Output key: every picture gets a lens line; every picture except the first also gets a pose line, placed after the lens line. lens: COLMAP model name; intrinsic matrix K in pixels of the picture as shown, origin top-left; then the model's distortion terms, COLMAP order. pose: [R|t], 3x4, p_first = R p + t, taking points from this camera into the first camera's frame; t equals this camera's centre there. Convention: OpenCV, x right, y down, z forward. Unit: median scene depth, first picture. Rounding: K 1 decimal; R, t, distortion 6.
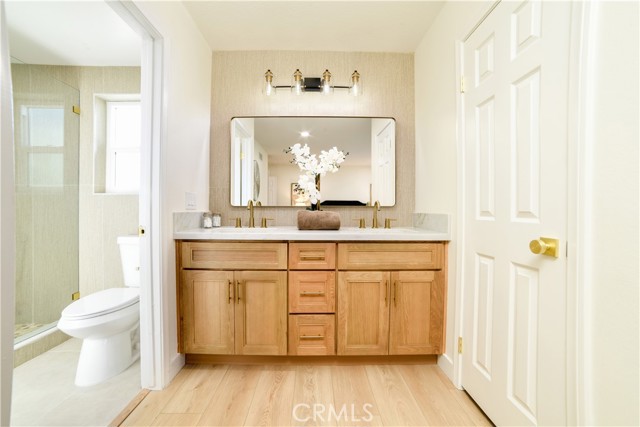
lens RADIAL K [[259.3, 0, 318.5], [0, 259.3, 208.3], [0, 0, 1]] dist [-0.089681, 0.033908]
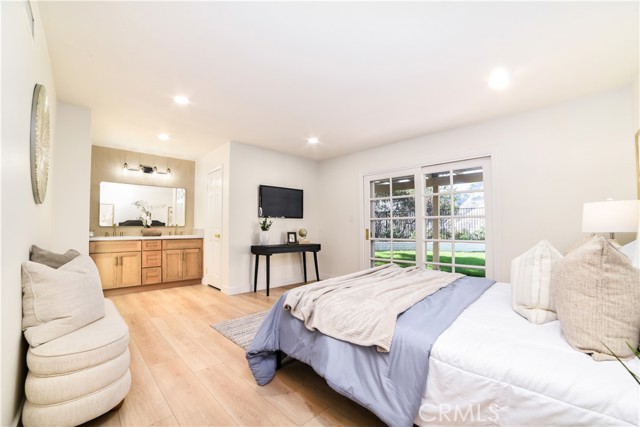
lens RADIAL K [[261.3, 0, 317.9], [0, 261.3, 219.7], [0, 0, 1]] dist [-0.092970, 0.029237]
pose [[0.721627, 0.016159, 0.692093, -0.588461], [0.002347, 0.999665, -0.025787, -0.005512], [-0.692278, 0.020233, 0.721348, -2.039901]]
